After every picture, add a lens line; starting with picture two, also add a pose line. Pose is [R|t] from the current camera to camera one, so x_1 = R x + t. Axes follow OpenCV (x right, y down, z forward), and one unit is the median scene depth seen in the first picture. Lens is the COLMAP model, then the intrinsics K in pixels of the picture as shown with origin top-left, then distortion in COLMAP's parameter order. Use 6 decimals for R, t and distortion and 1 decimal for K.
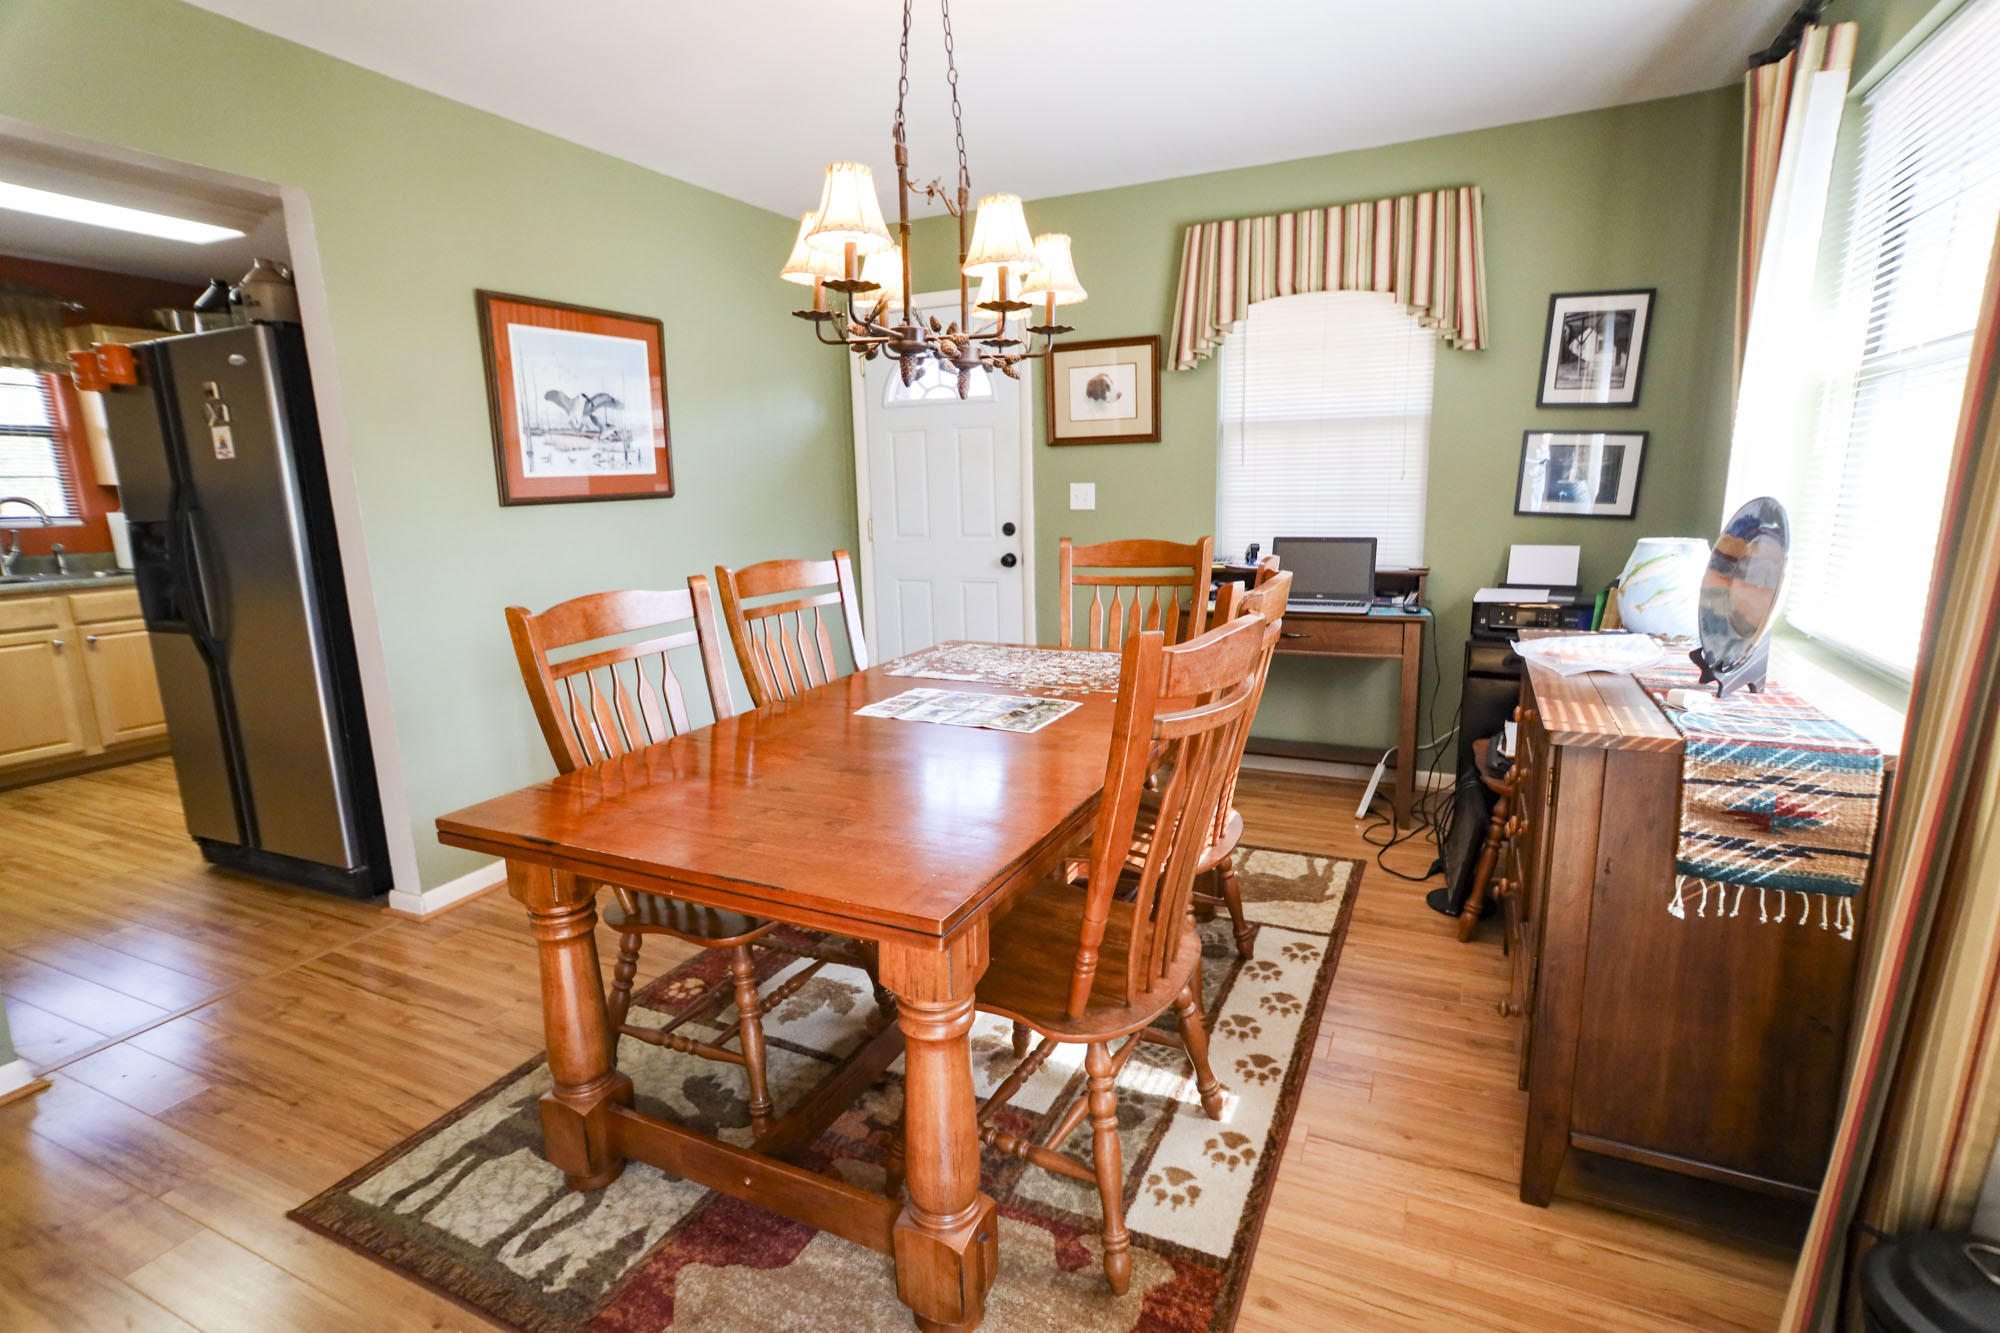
lens RADIAL K [[990.9, 0, 999.2], [0, 990.9, 664.3], [0, 0, 1]] dist [0.001684, 0.001098]
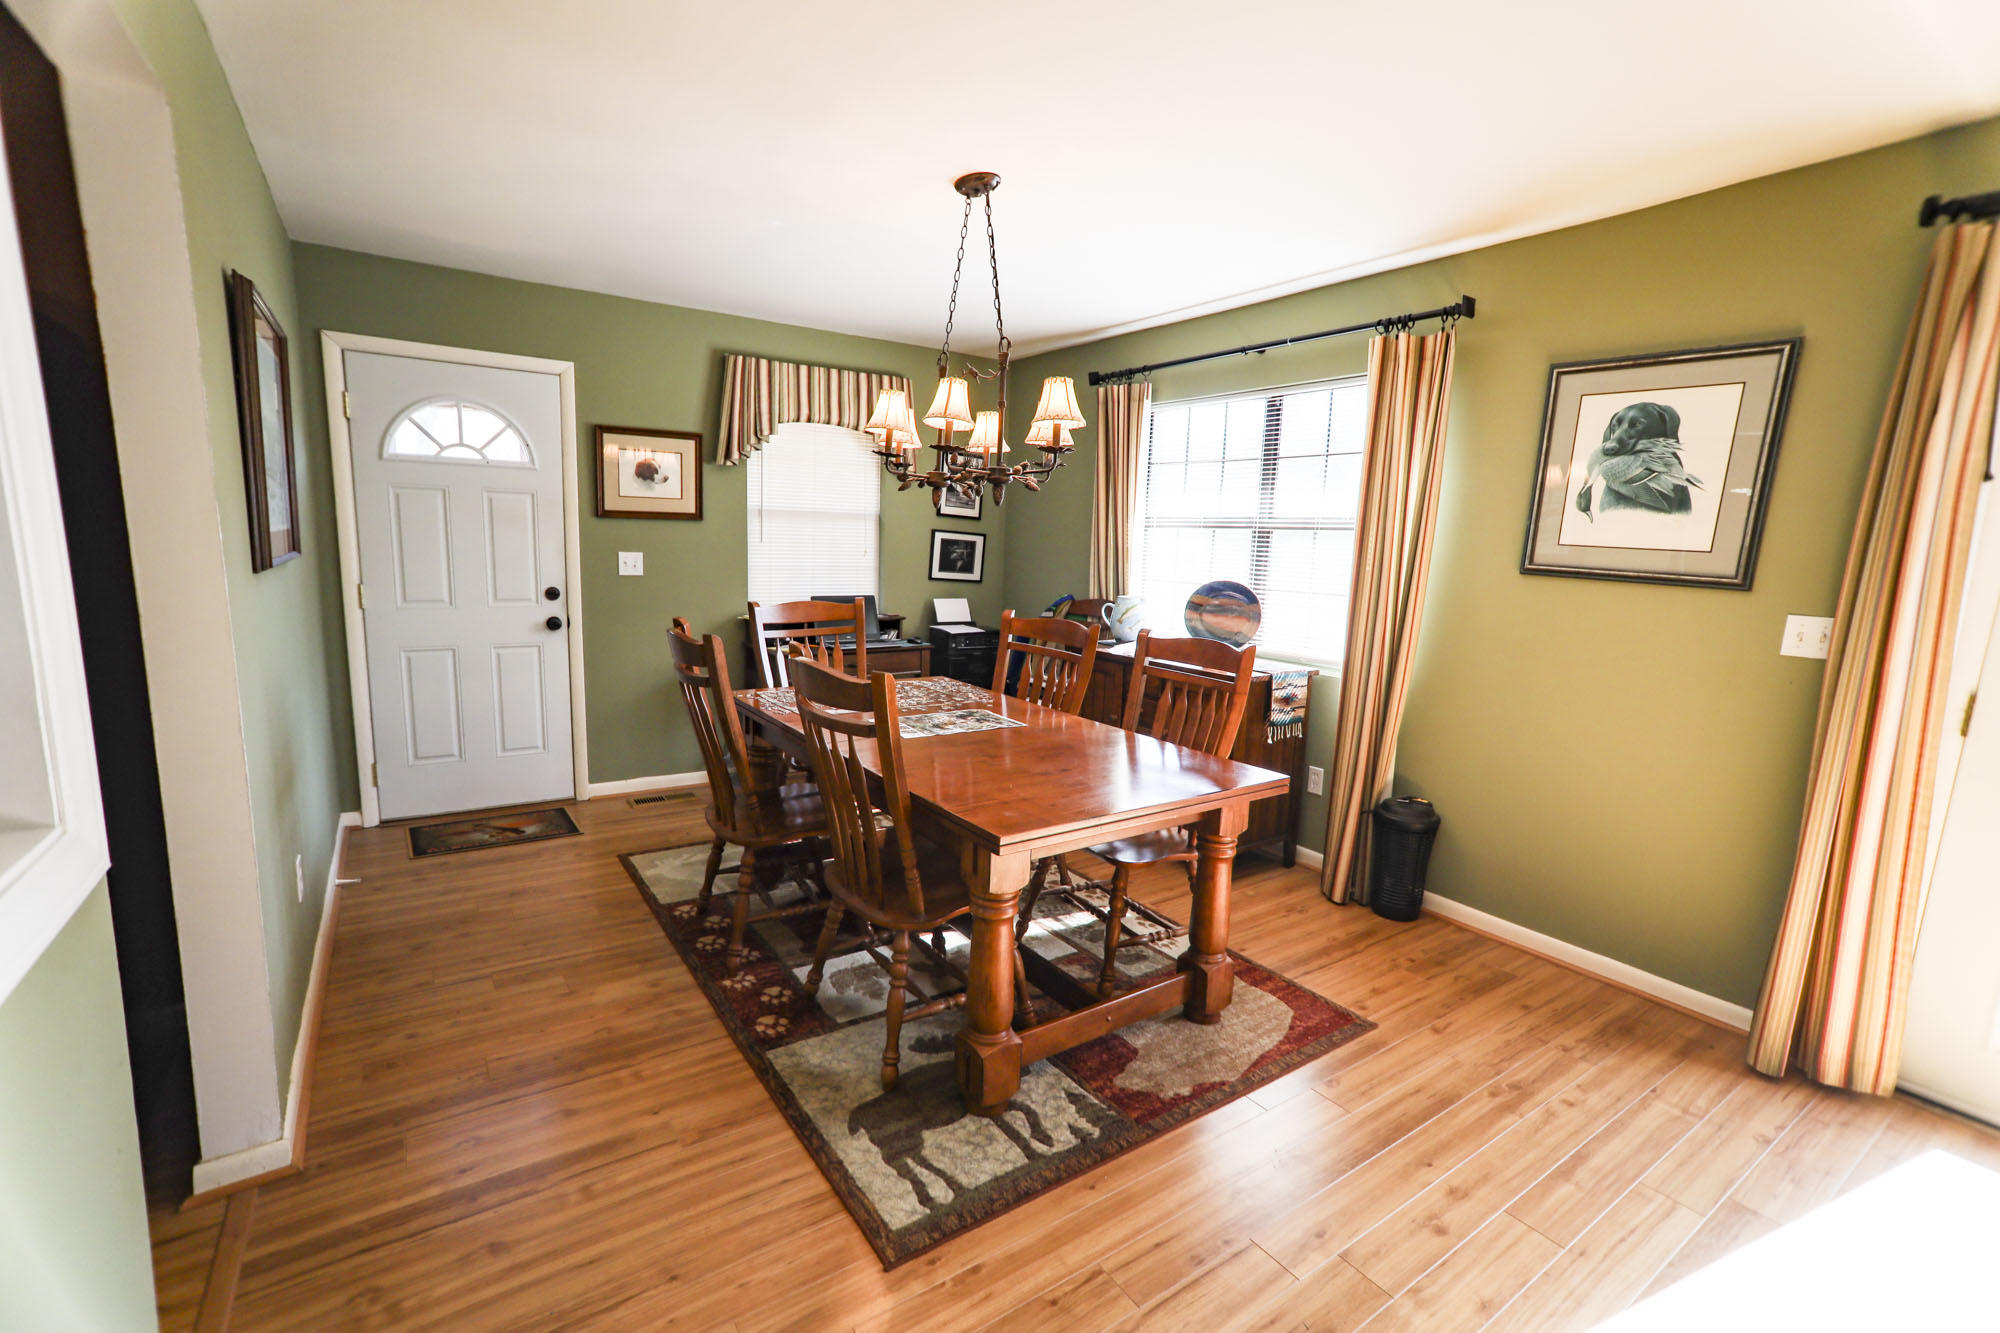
lens RADIAL K [[876.0, 0, 992.1], [0, 876.0, 671.8], [0, 0, 1]] dist [-0.002287, -0.000029]
pose [[0.499331, -0.096173, 0.861057, -0.683633], [0.120778, 0.991843, 0.040741, -0.046662], [-0.857952, 0.083653, 0.506873, 0.189405]]
